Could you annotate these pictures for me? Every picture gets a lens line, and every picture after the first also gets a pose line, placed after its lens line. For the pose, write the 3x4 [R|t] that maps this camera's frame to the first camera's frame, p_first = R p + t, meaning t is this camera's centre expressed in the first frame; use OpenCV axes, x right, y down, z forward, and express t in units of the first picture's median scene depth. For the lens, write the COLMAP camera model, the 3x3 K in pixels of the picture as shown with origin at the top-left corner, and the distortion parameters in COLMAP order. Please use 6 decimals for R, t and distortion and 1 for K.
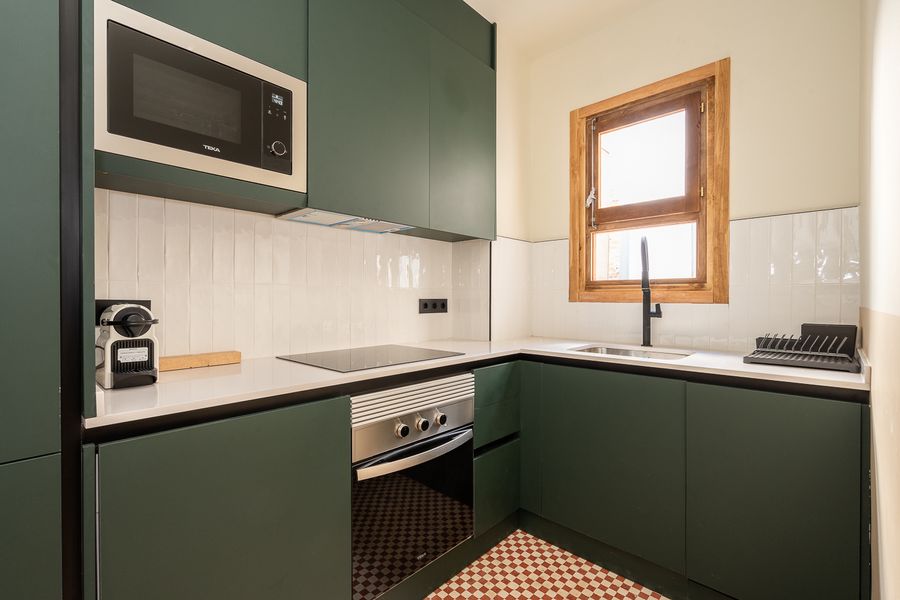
lens RADIAL K [[405.8, 0, 450.9], [0, 405.8, 302.0], [0, 0, 1]] dist [-0.001278, 0.000544]
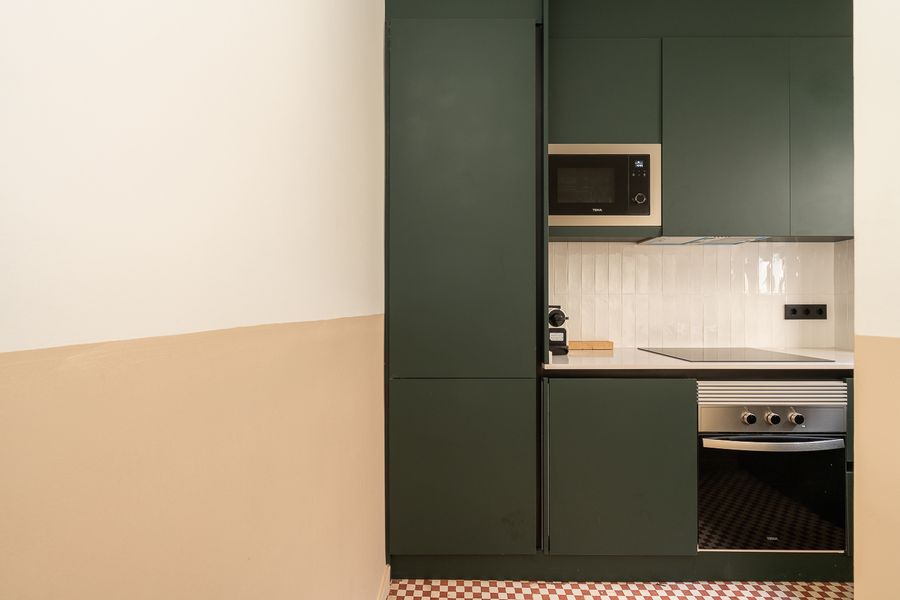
lens RADIAL K [[405.8, 0, 450.9], [0, 405.8, 302.0], [0, 0, 1]] dist [-0.001278, 0.000544]
pose [[0.672265, -0.005509, -0.740291, 0.167421], [-0.003395, 0.999939, -0.010525, -0.000954], [0.740303, 0.009589, 0.672205, -0.412550]]
